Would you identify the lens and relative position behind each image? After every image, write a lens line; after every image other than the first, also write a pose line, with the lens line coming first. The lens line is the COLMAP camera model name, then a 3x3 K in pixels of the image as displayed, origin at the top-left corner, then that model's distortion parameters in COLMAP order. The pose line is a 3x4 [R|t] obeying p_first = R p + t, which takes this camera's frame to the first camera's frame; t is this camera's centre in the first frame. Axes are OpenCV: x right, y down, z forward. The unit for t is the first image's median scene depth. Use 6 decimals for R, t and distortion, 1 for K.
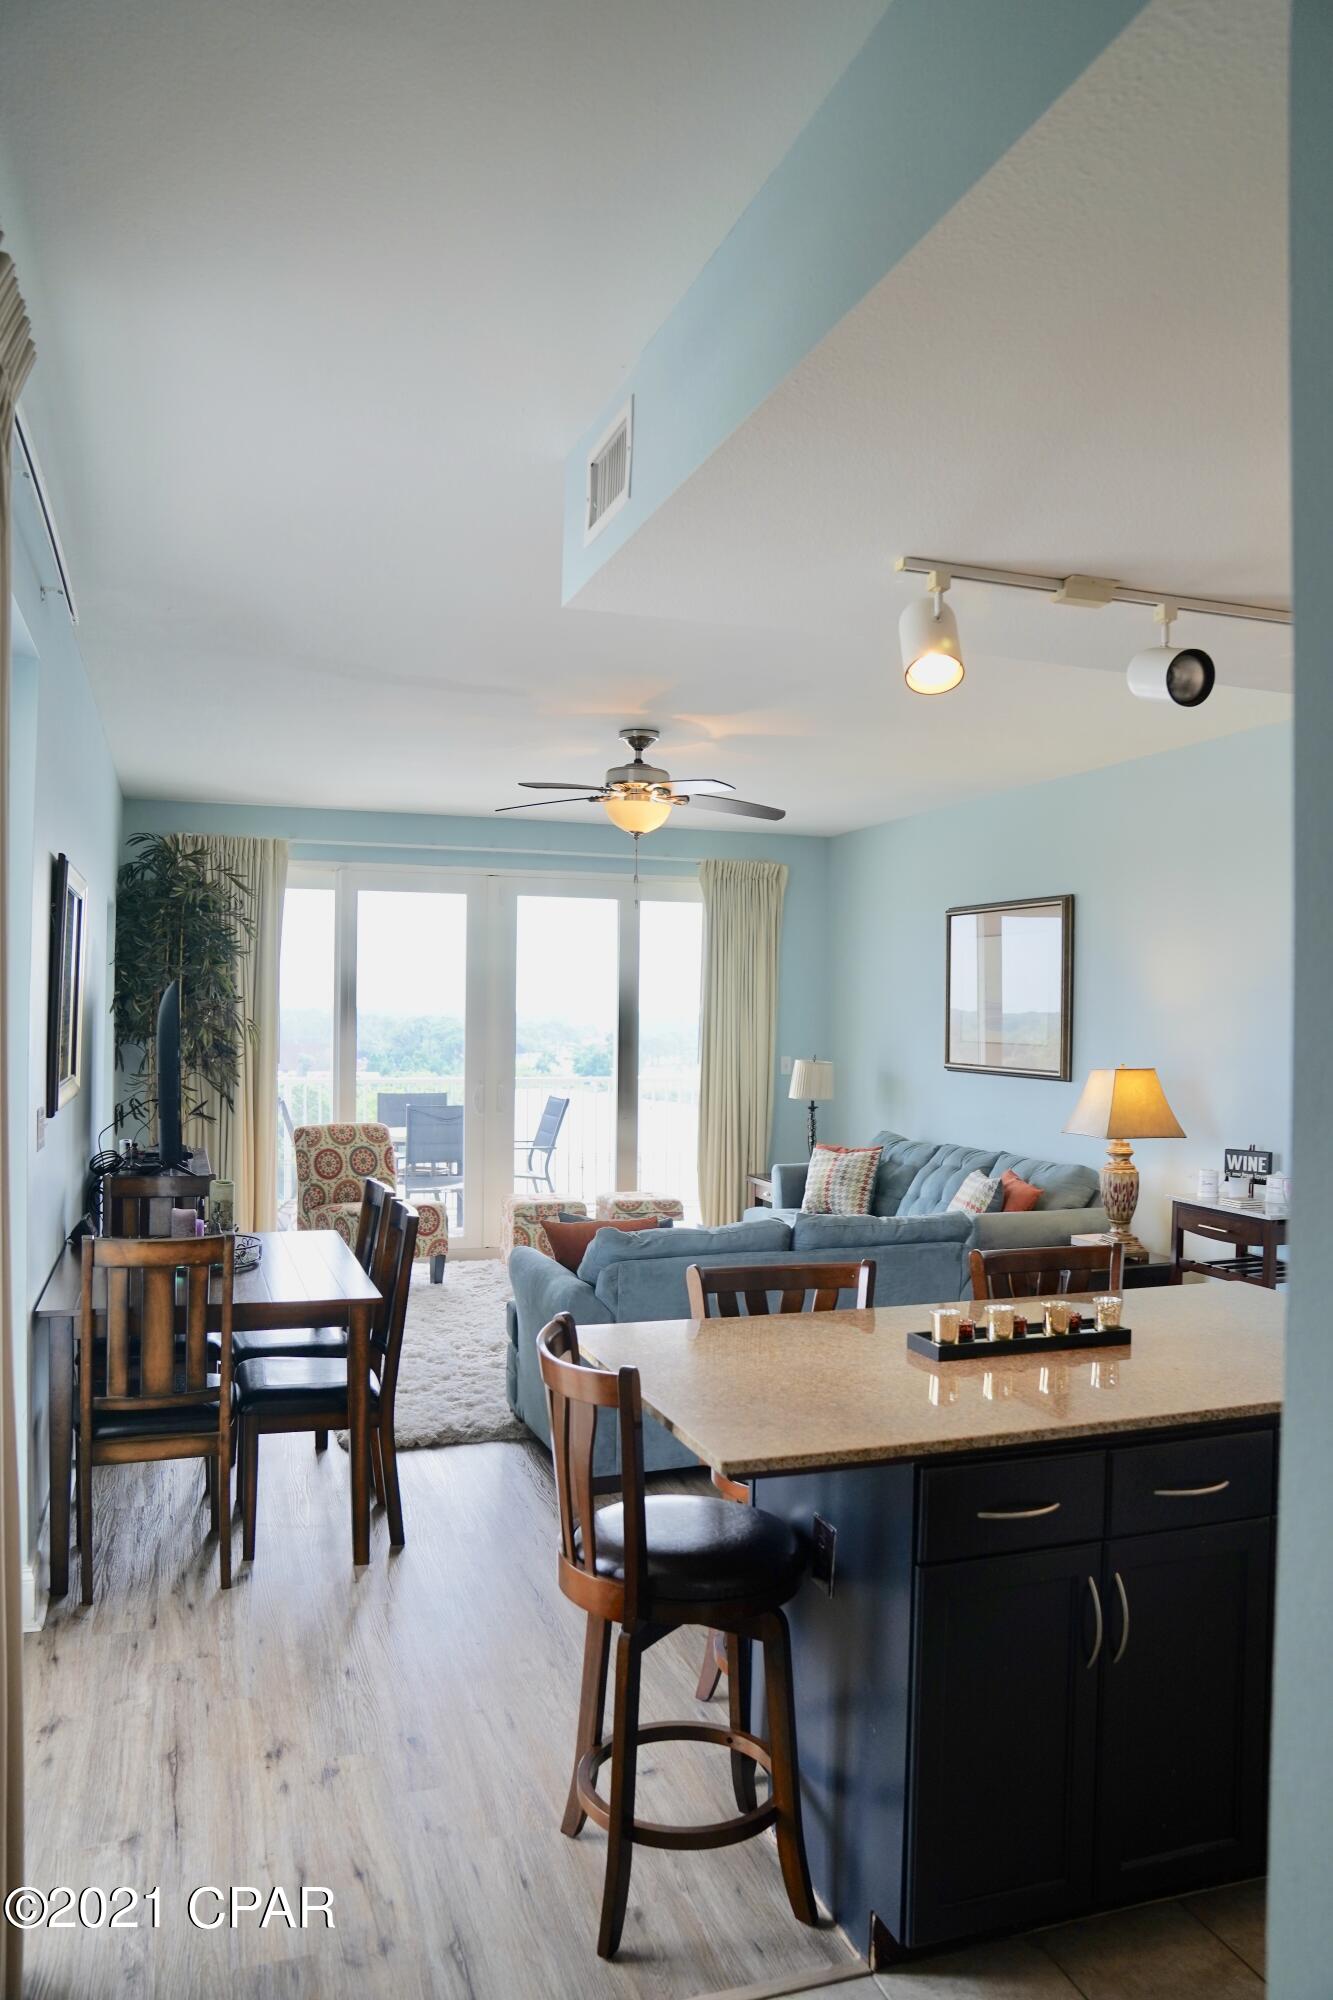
lens RADIAL K [[1414.6, 0, 654.2], [0, 1414.6, 1001.7], [0, 0, 1]] dist [-0.130531, 0.110140]
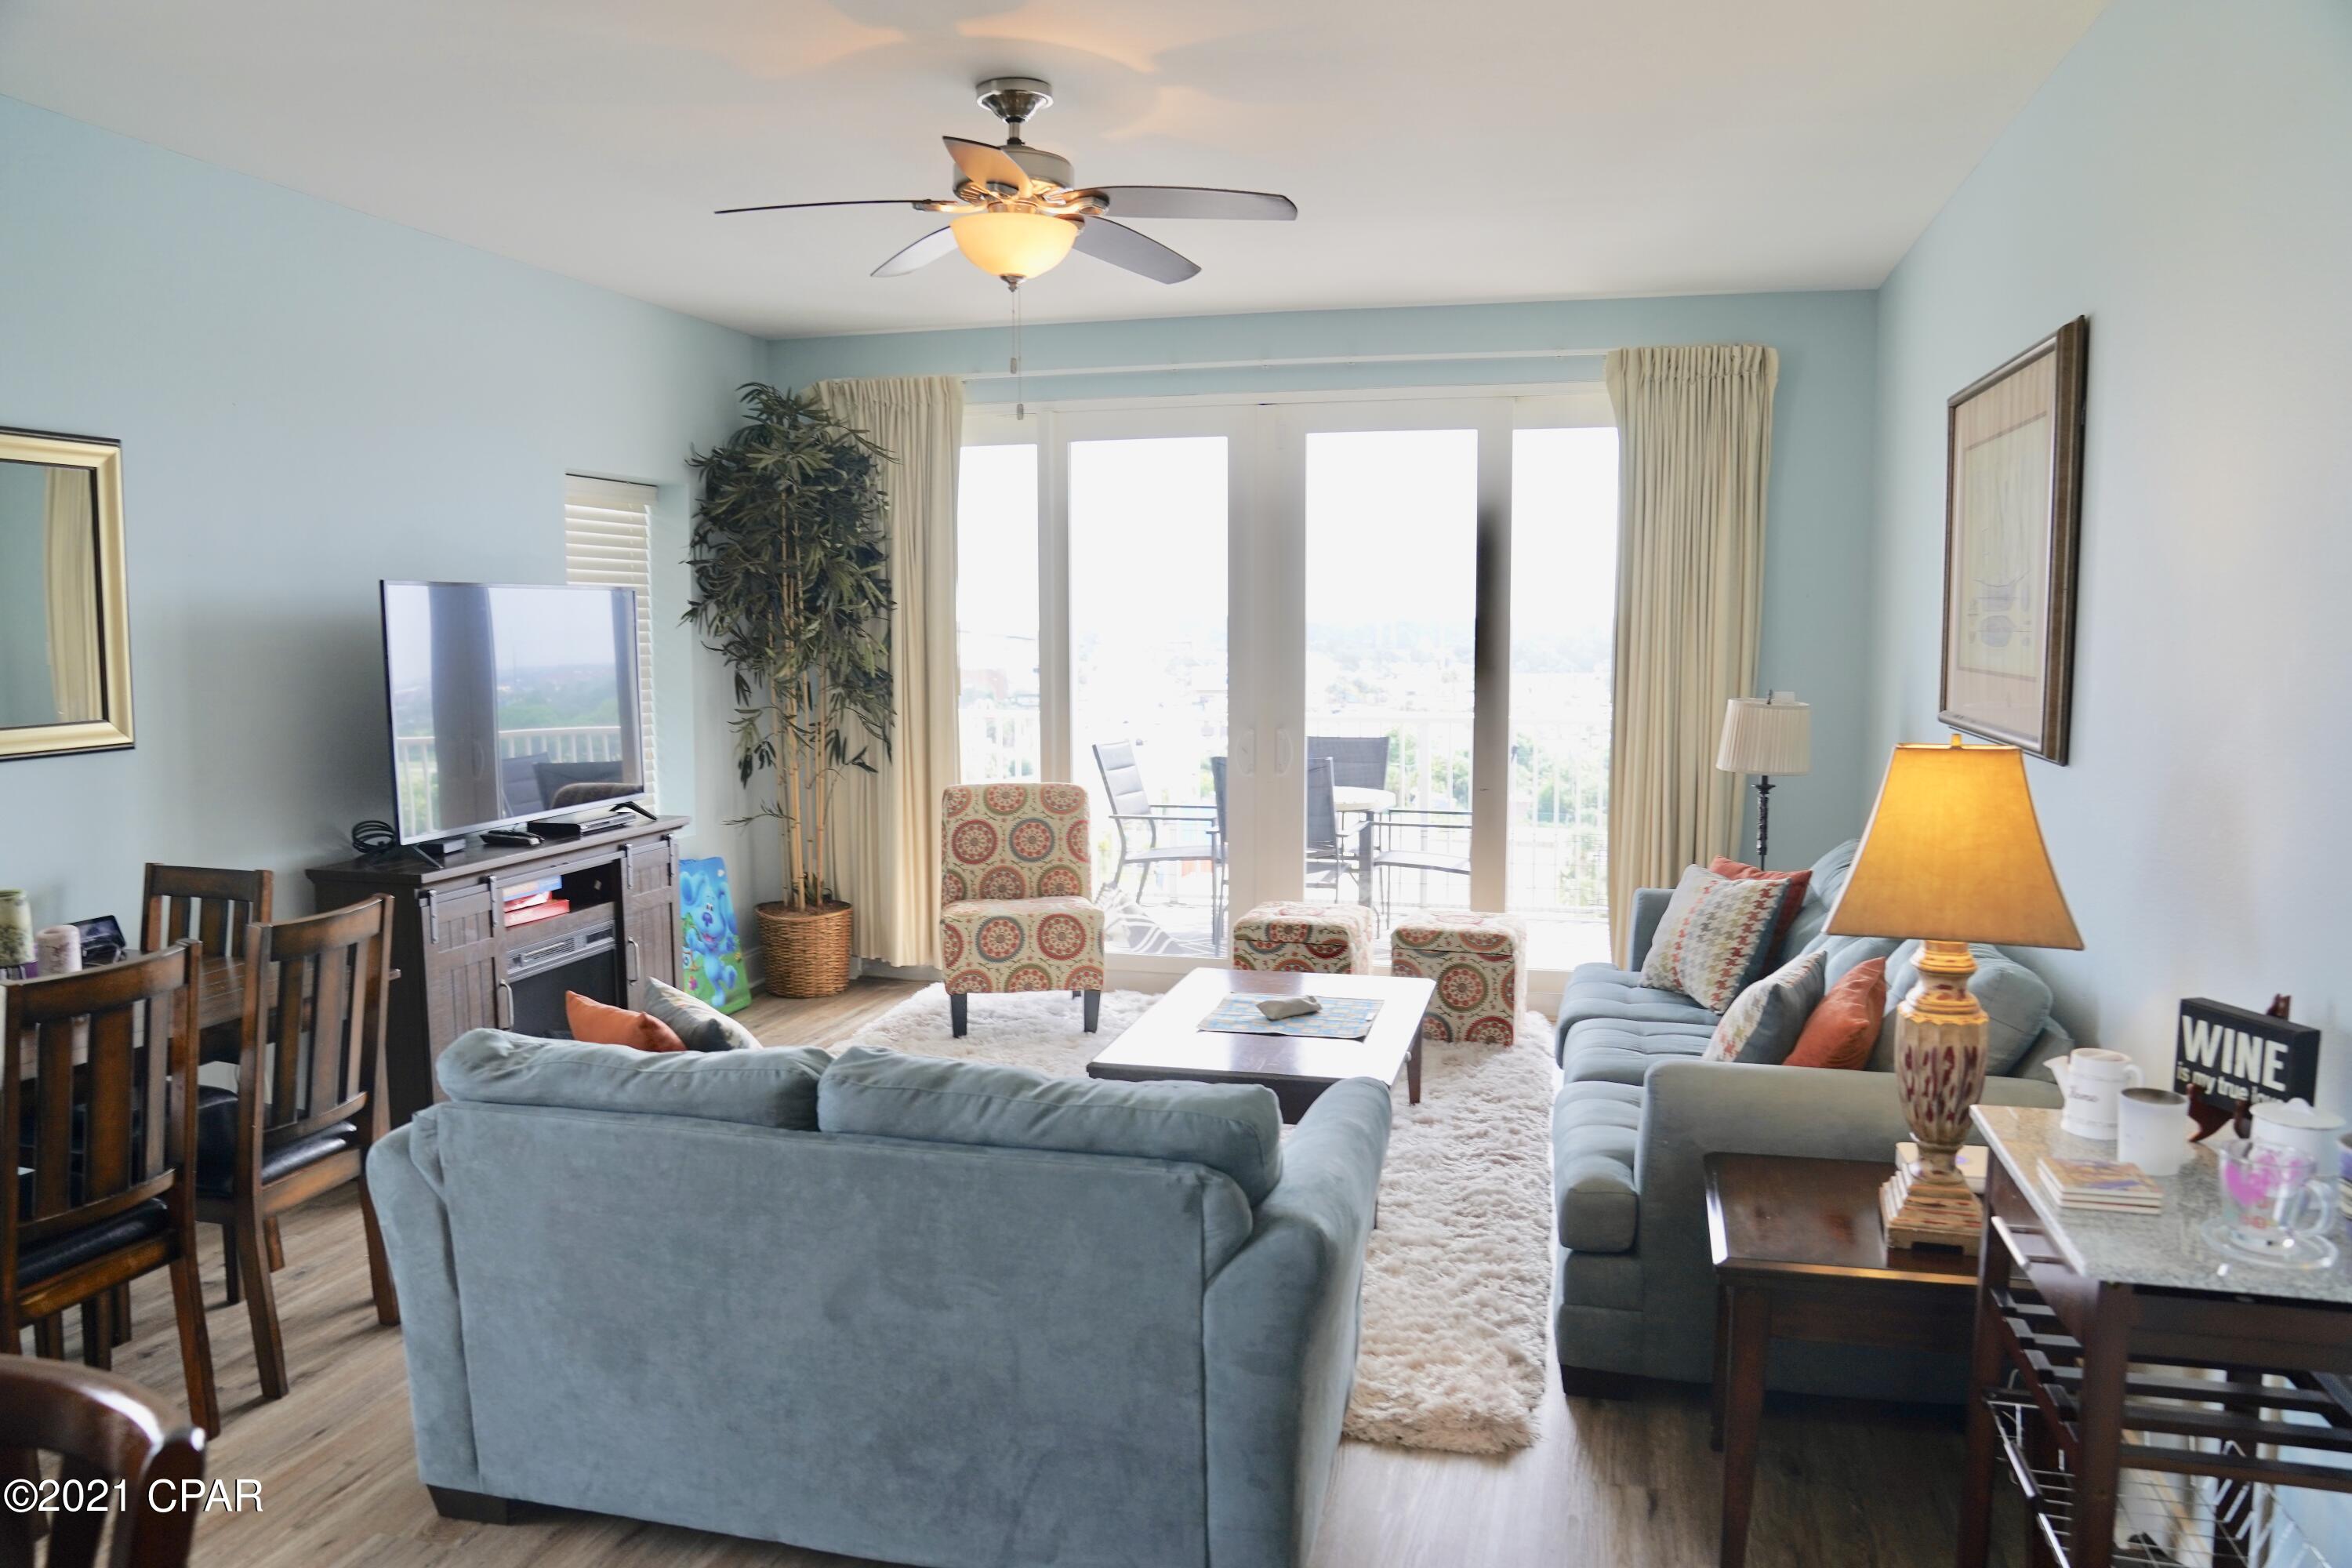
lens RADIAL K [[1641.2, 0, 1162.9], [0, 1641.2, 781.6], [0, 0, 1]] dist [-0.122375, 0.092361]
pose [[0.828611, 0.040187, -0.558381, 0.295176], [0.017266, 0.995111, 0.097240, 0.009070], [0.559559, -0.090215, 0.823866, 0.389174]]
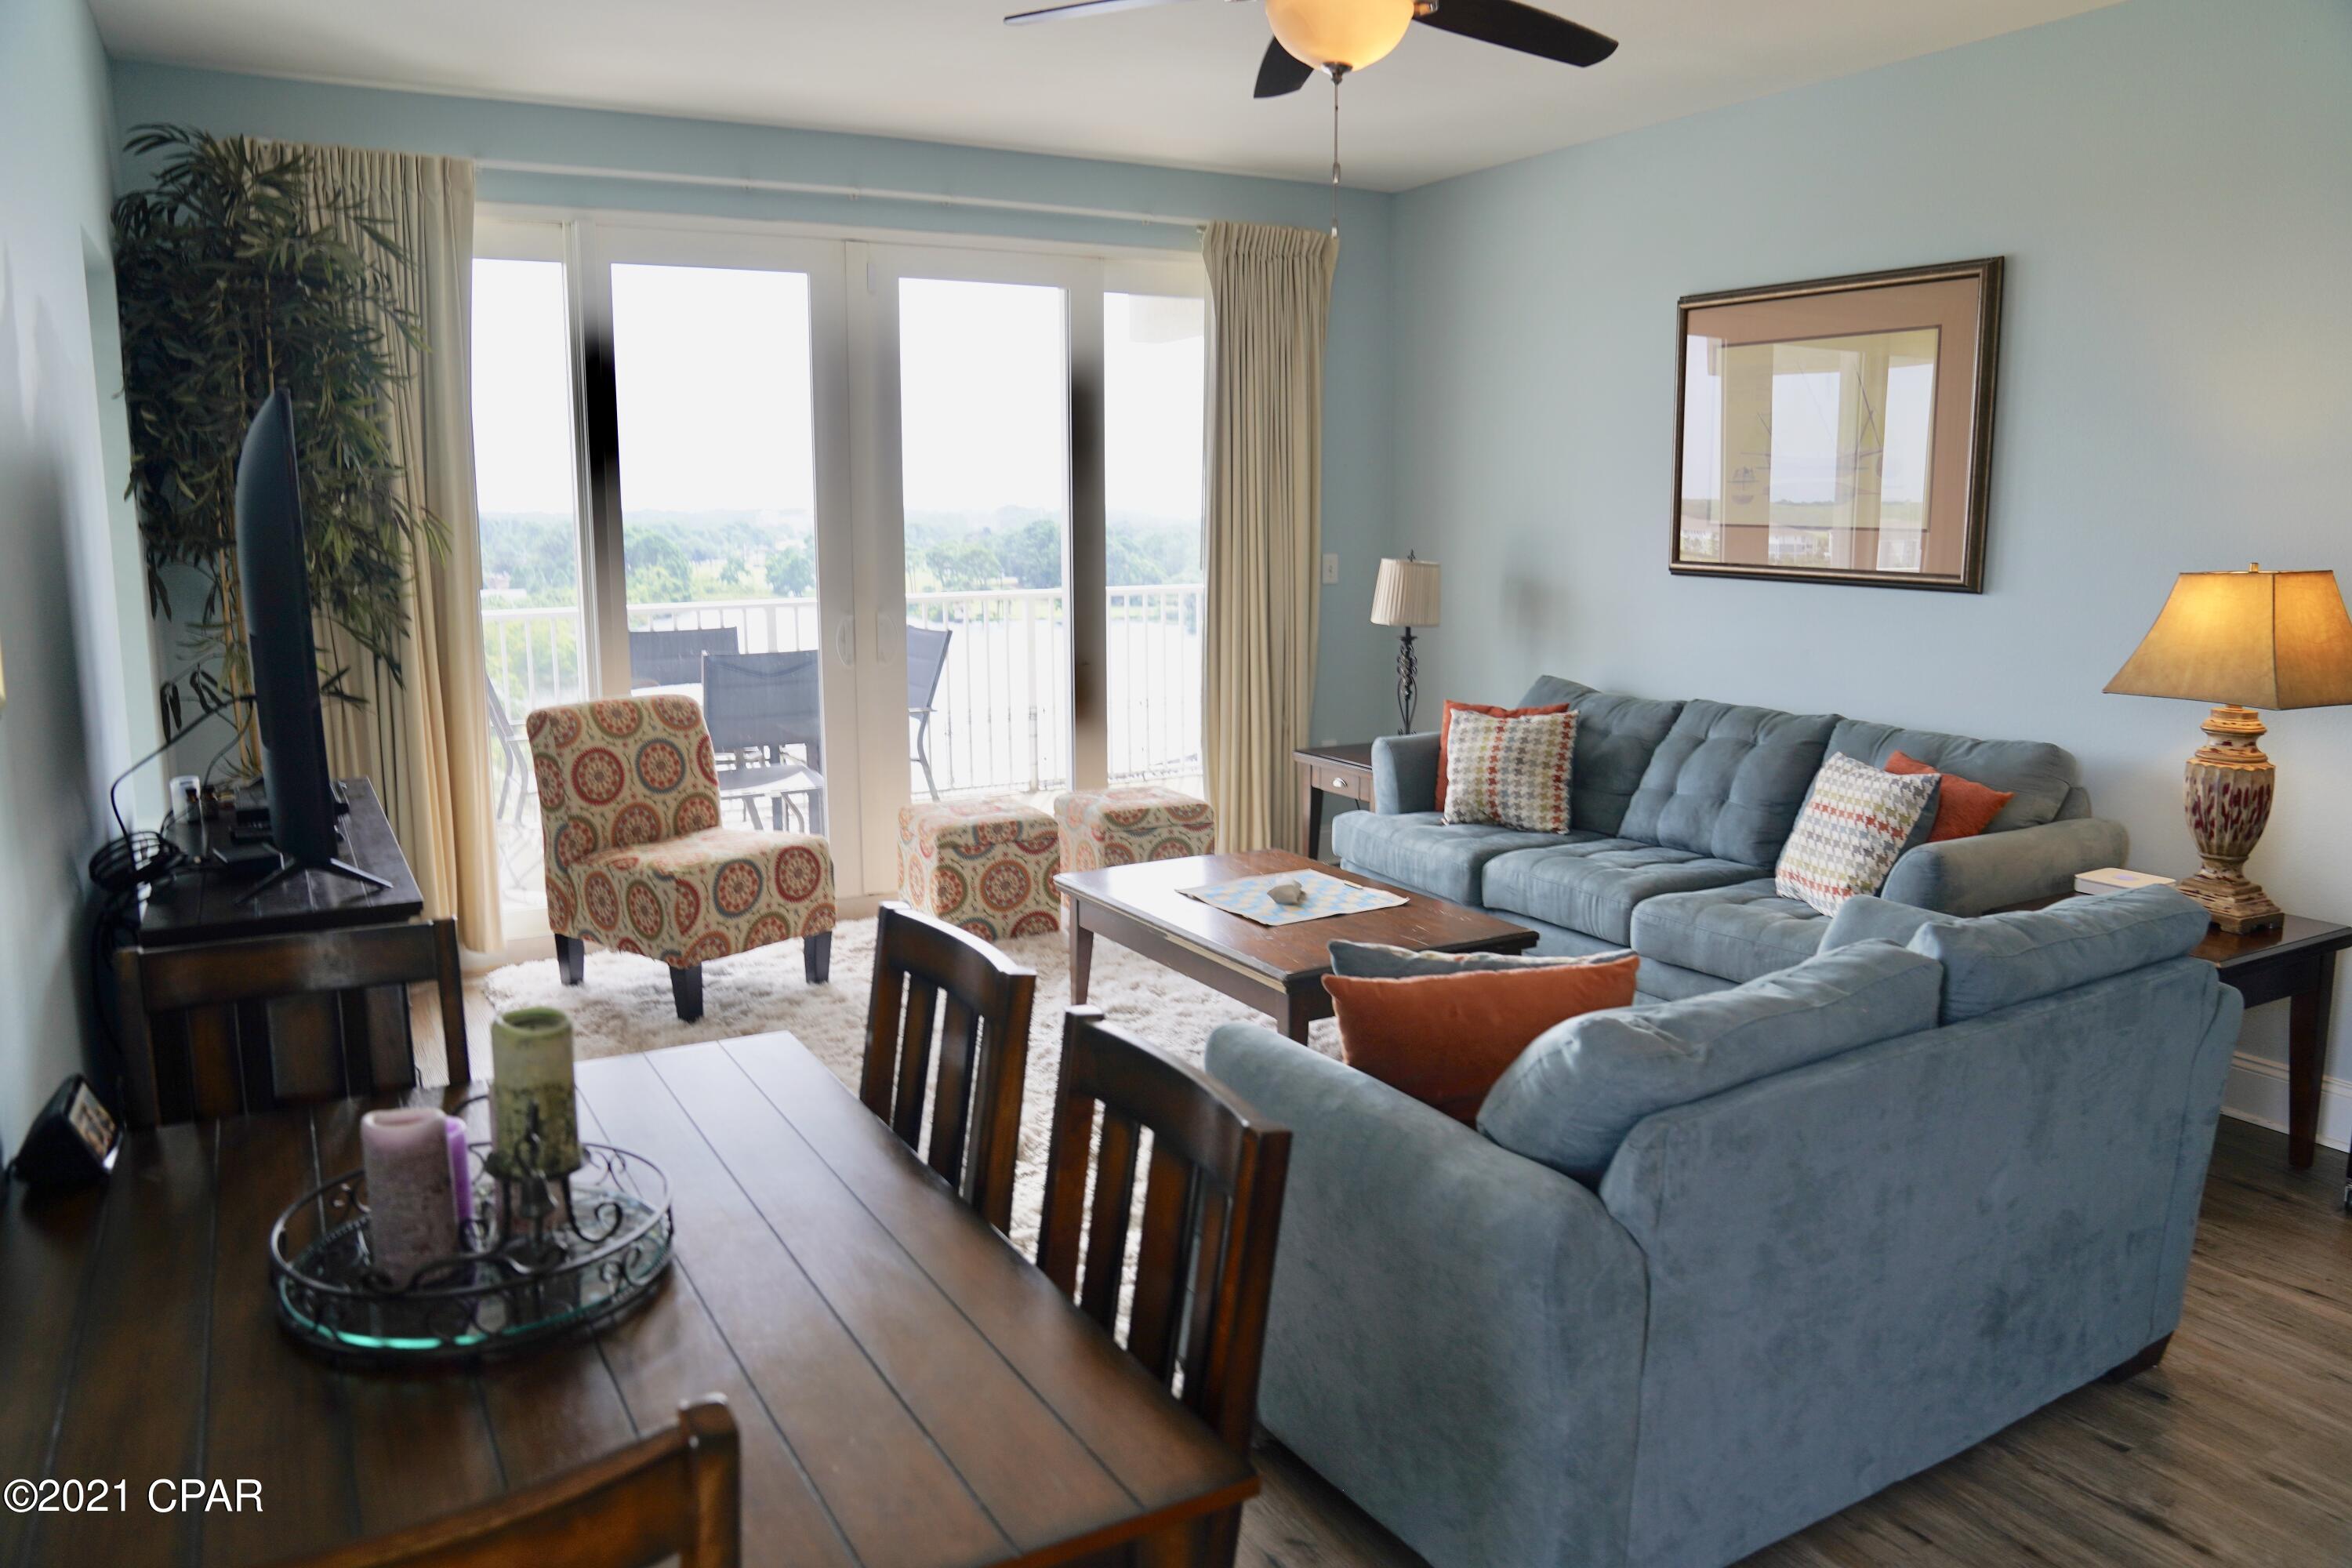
lens RADIAL K [[1652.3, 0, 1170.8], [0, 1652.3, 775.0], [0, 0, 1]] dist [-0.128731, 0.097532]
pose [[0.982594, -0.044713, 0.180306, -0.129561], [0.013430, 0.985159, 0.171119, 0.011683], [-0.185281, -0.165719, 0.968611, 0.357373]]
